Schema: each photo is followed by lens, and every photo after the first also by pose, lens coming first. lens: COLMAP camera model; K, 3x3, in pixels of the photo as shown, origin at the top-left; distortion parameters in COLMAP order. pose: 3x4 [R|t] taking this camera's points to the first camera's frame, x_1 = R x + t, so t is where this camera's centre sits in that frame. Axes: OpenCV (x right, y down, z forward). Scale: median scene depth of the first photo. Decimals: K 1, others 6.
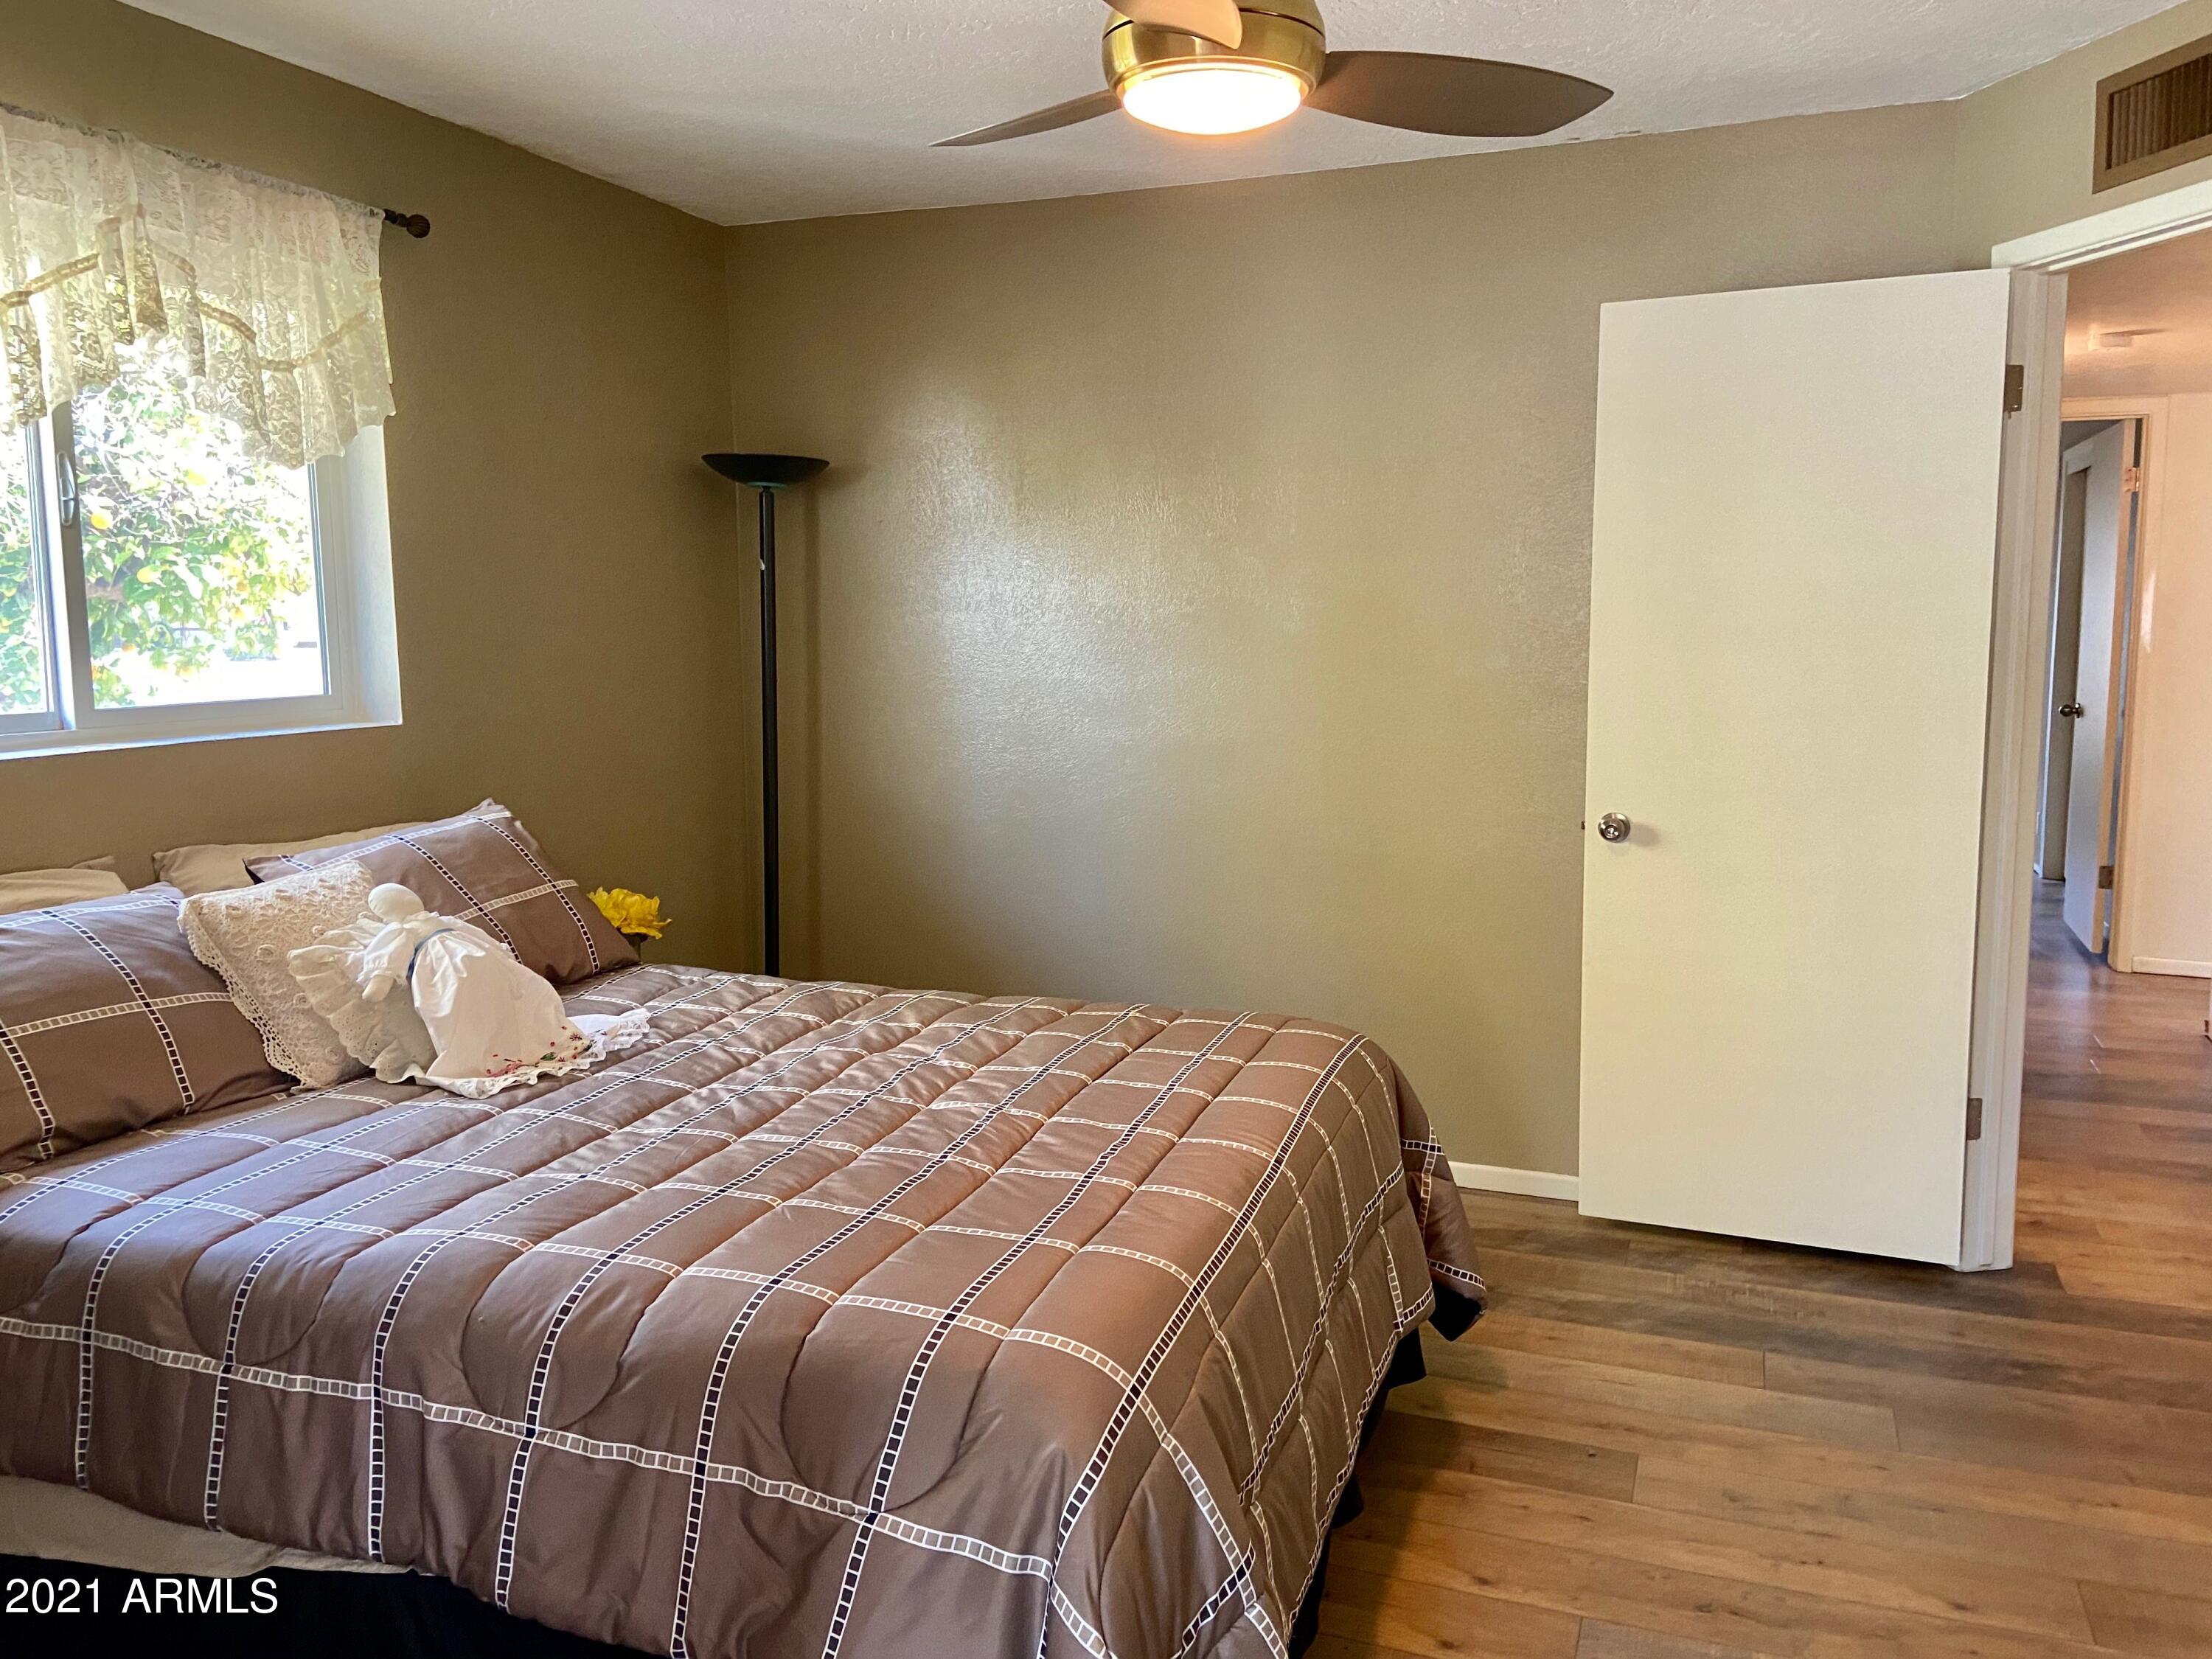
lens RADIAL K [[1669.5, 0, 1094.1], [0, 1669.5, 822.7], [0, 0, 1]] dist [0.050540, -0.057711]
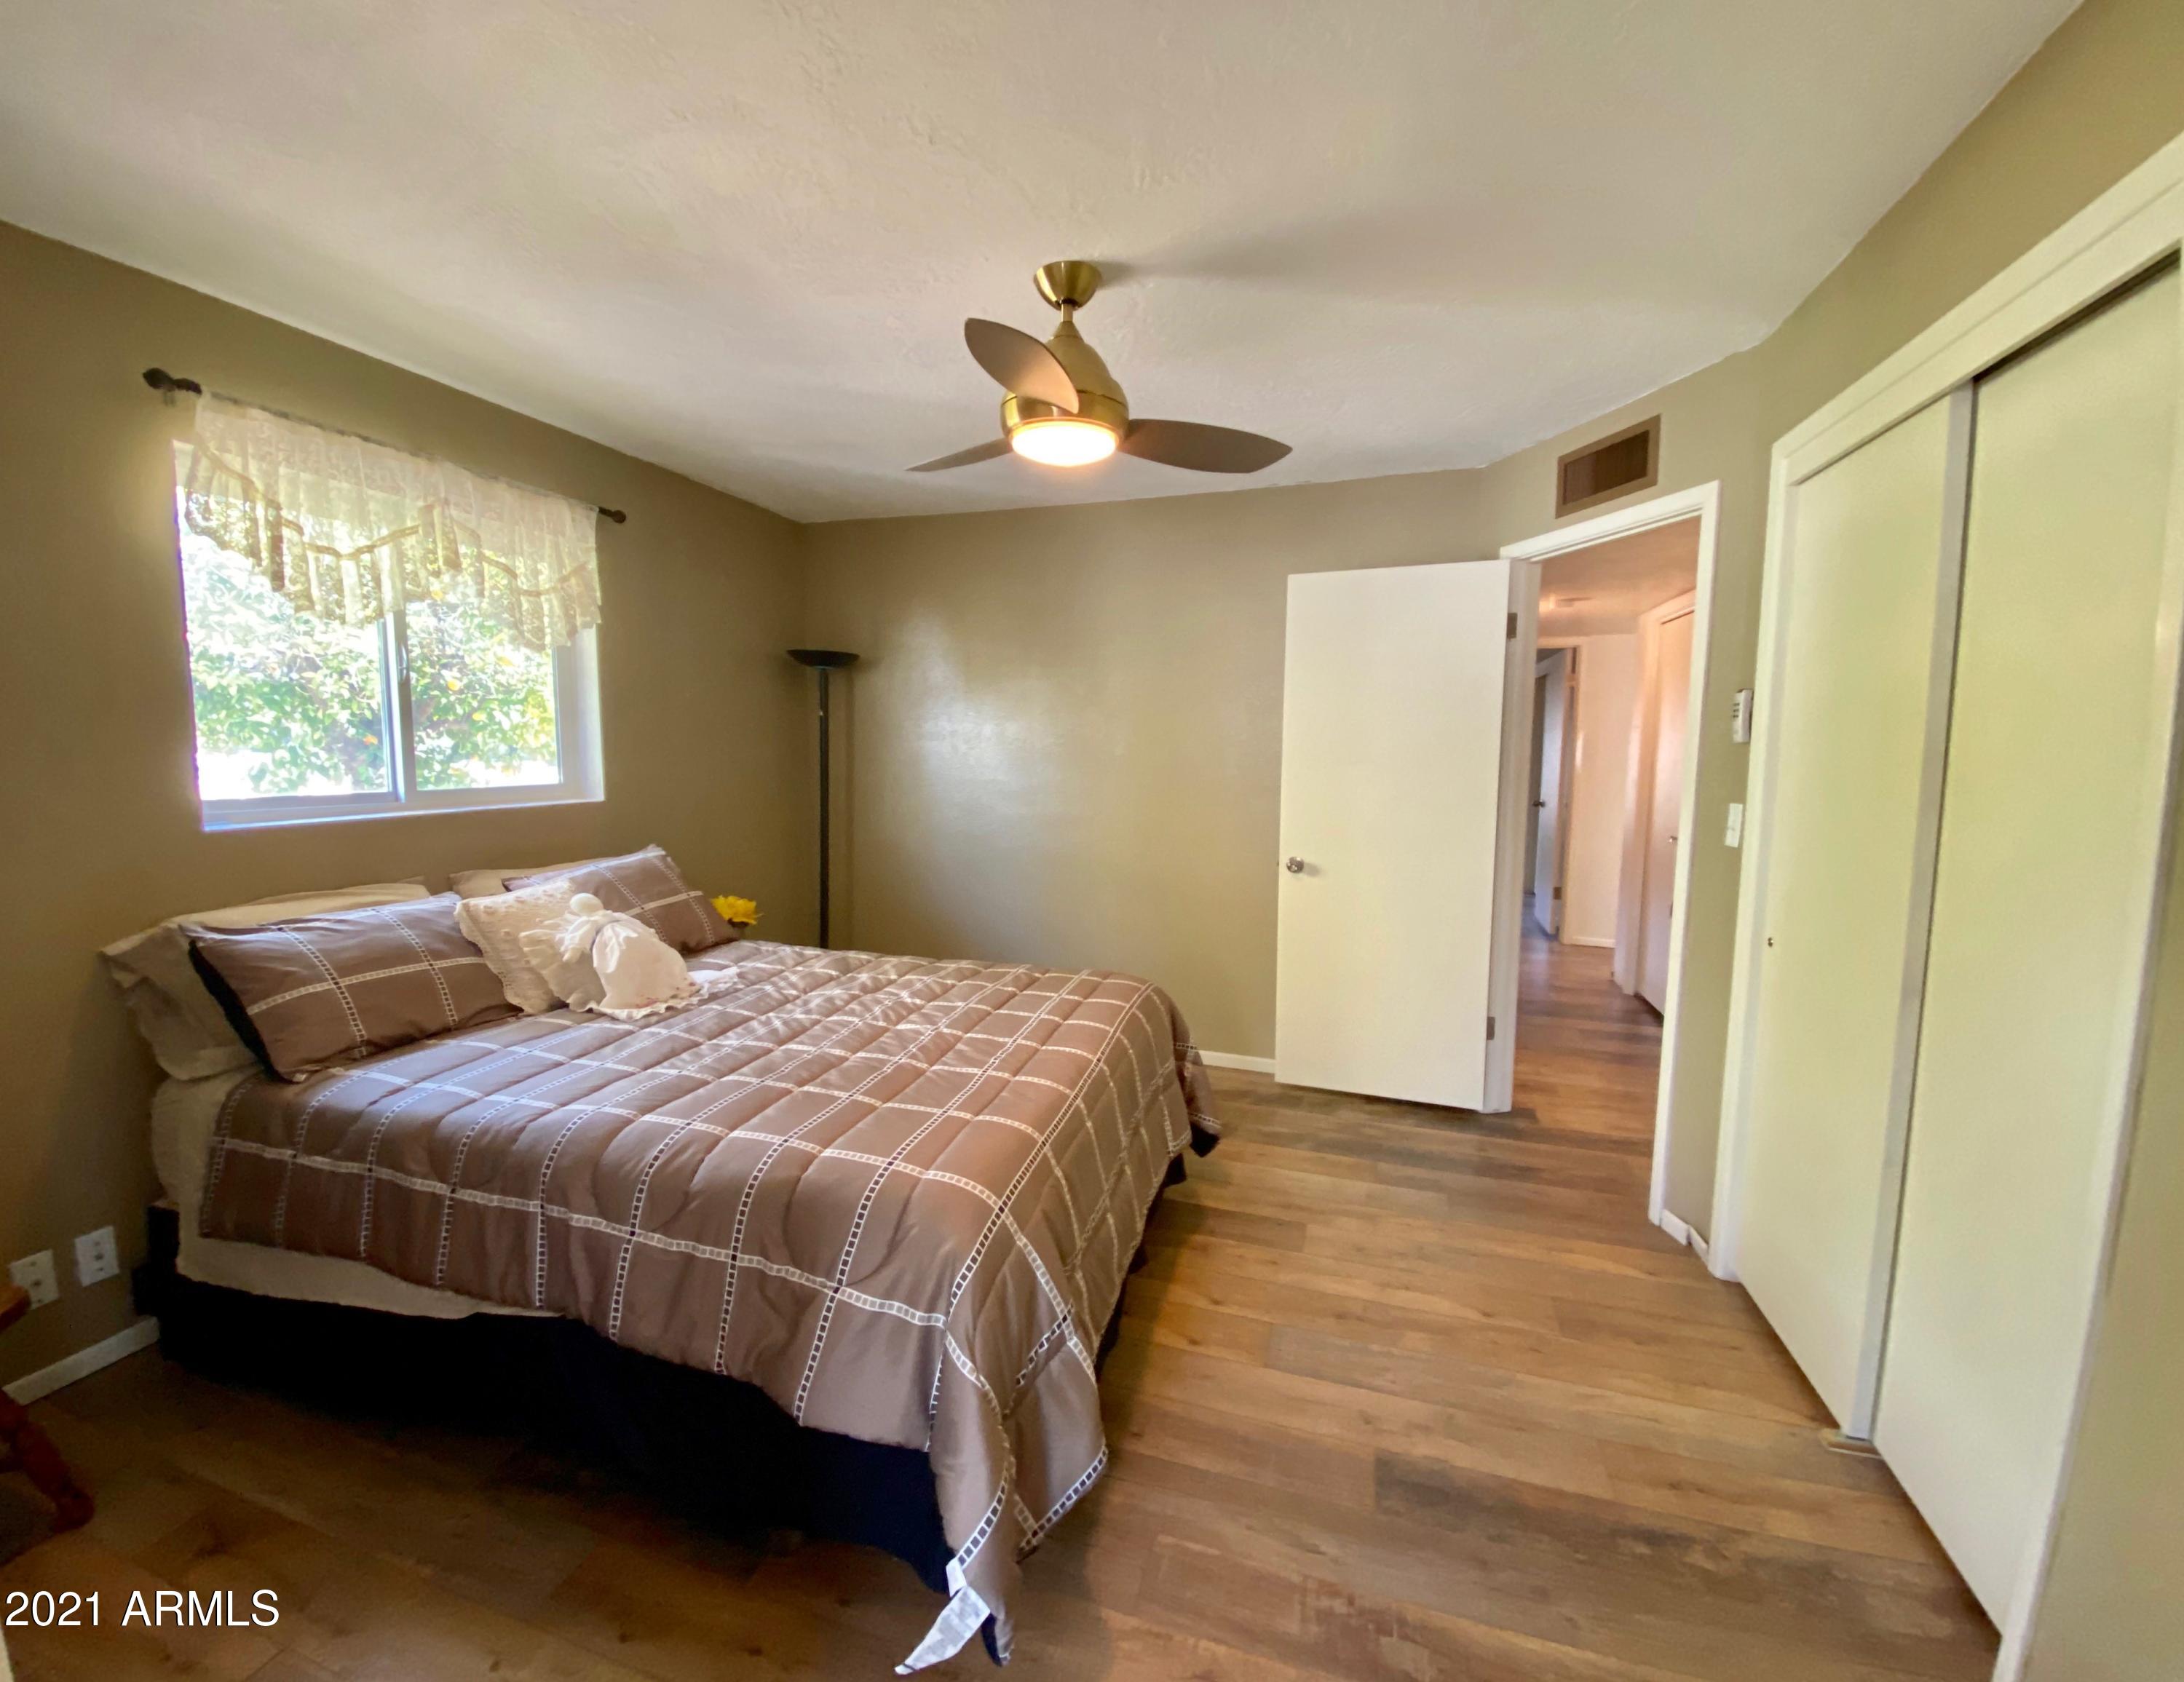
lens RADIAL K [[900.3, 0, 1050.3], [0, 900.3, 843.4], [0, 0, 1]] dist [0.001151, -0.000122]
pose [[0.999452, 0.009057, 0.031831, 0.025387], [-0.008535, 0.999828, -0.016496, -0.003650], [-0.031975, 0.016215, 0.999357, 0.068271]]
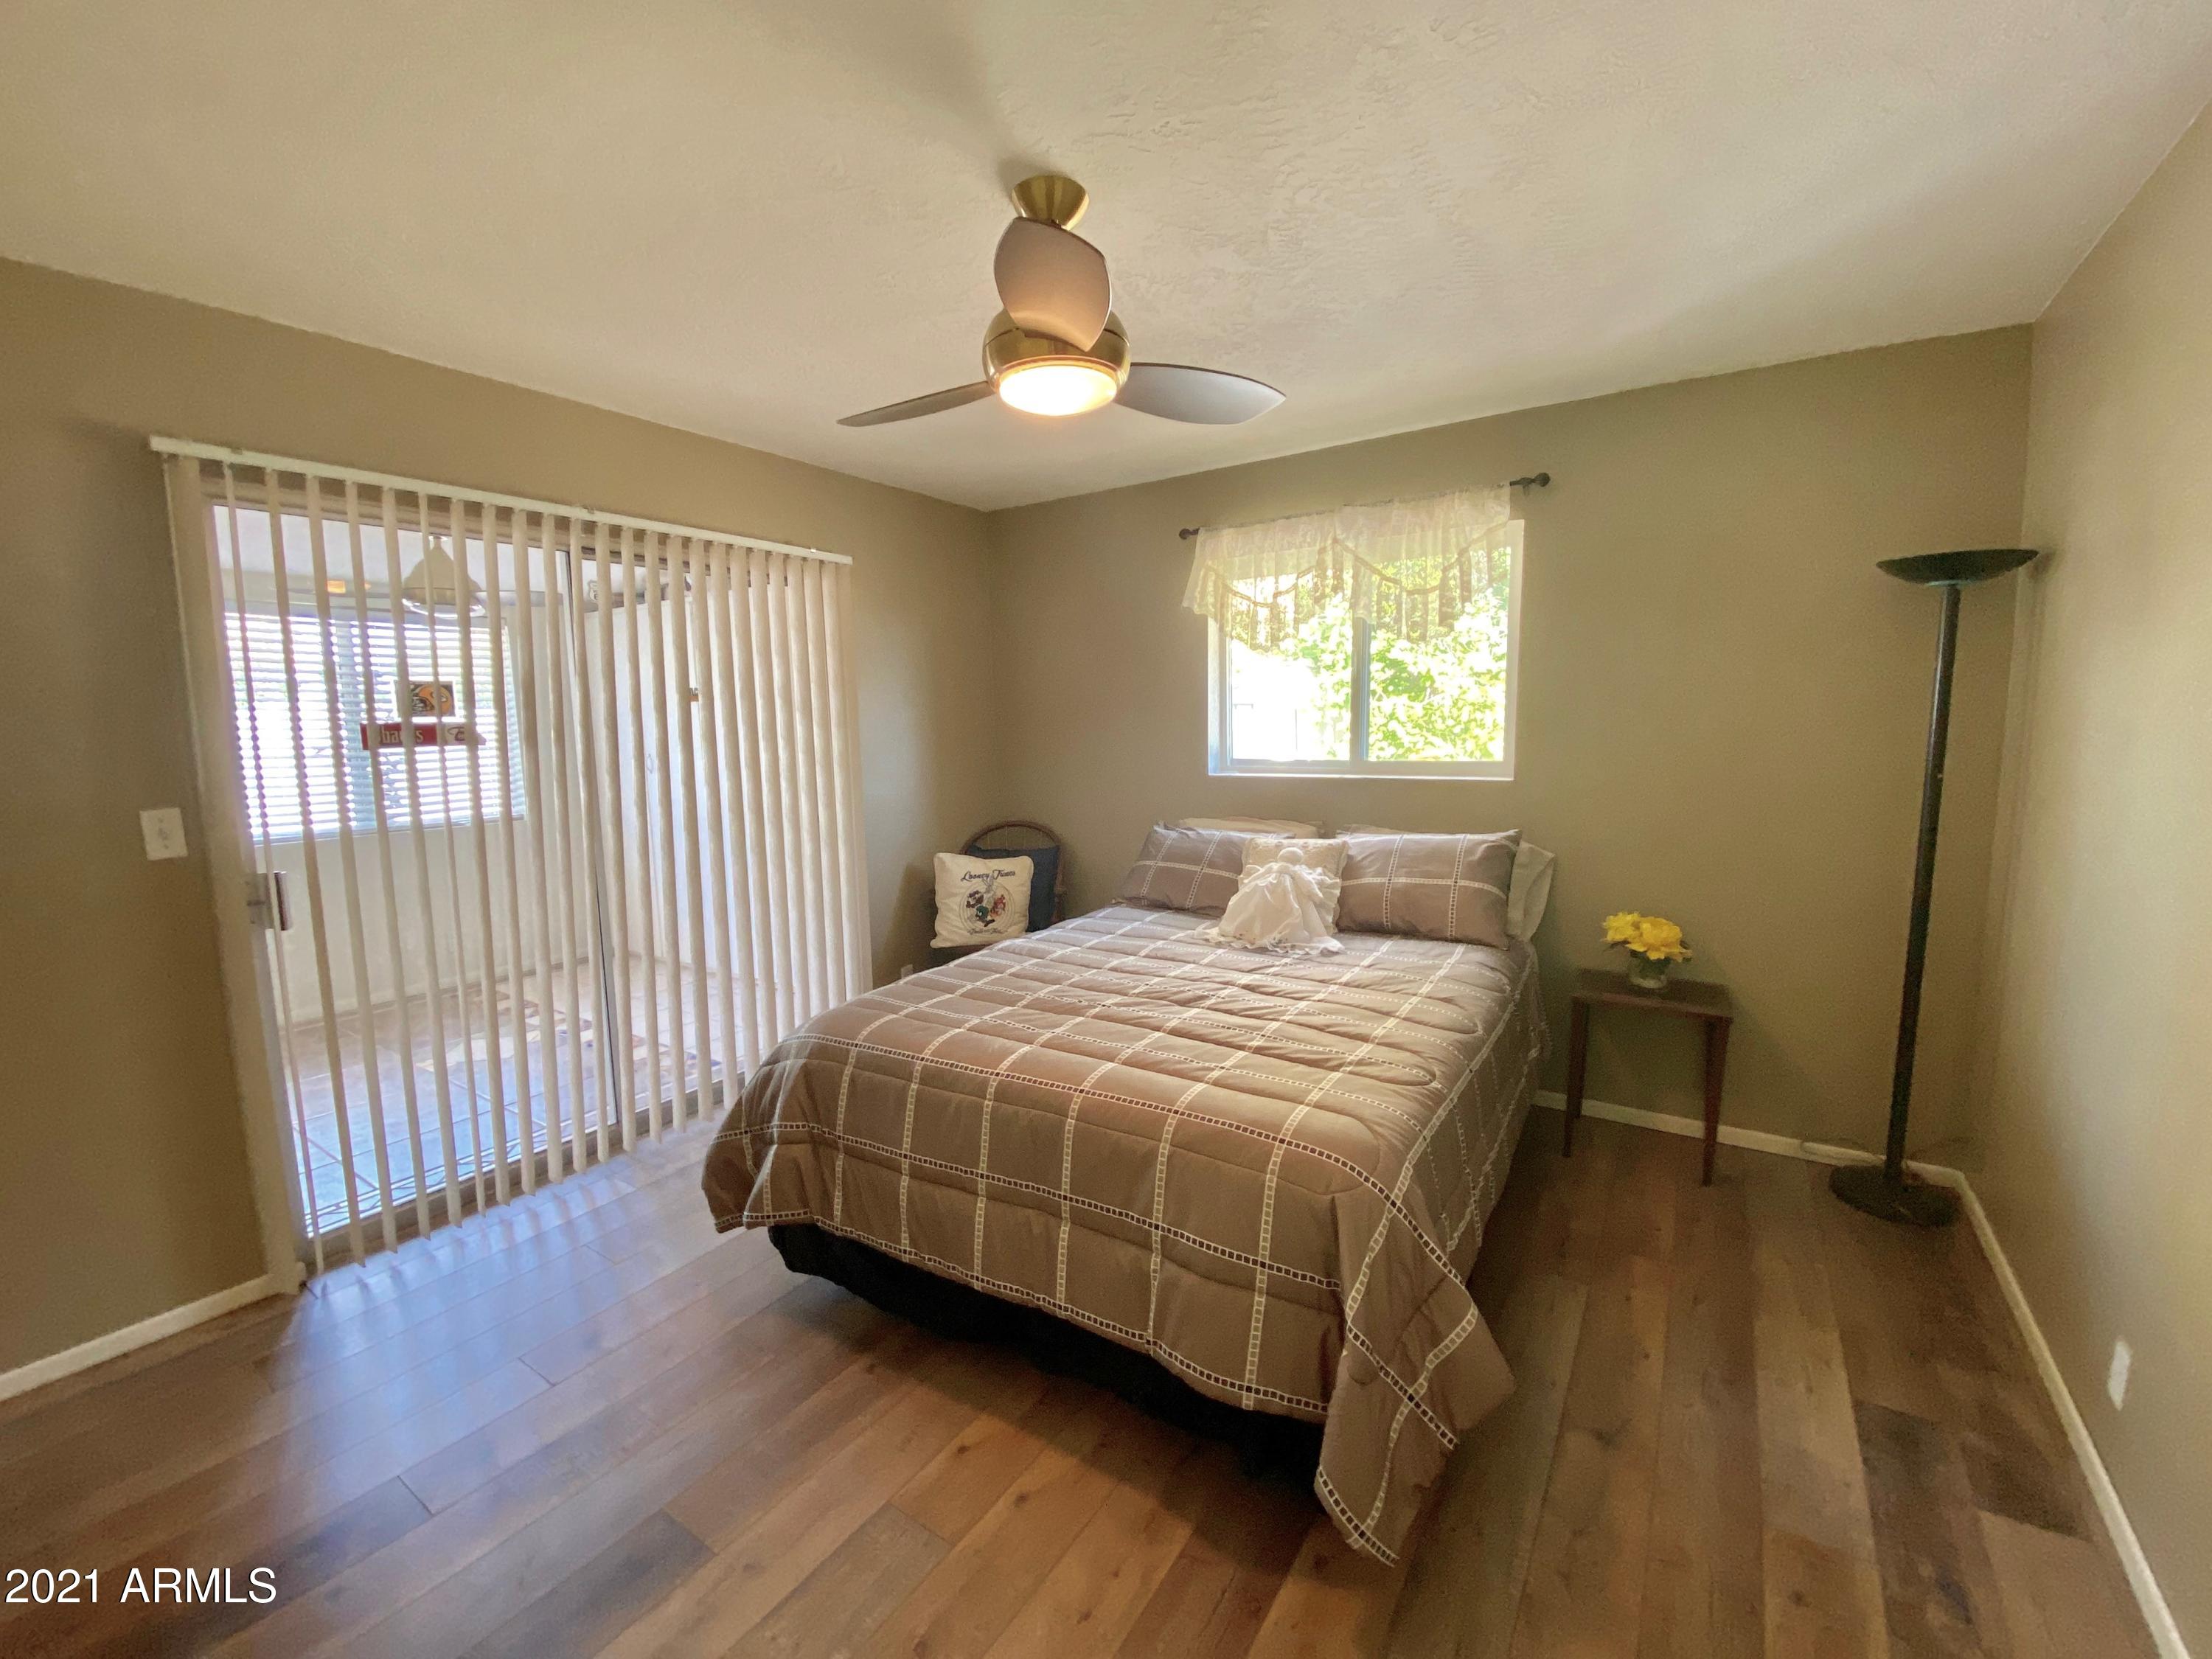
lens RADIAL K [[889.4, 0, 1107.7], [0, 889.4, 821.1], [0, 0, 1]] dist [0.047791, -0.040315]
pose [[-0.205297, 0.128517, -0.970225, 0.709071], [-0.107716, 0.982351, 0.152916, -0.142665], [0.972754, 0.135902, -0.187831, 0.979195]]
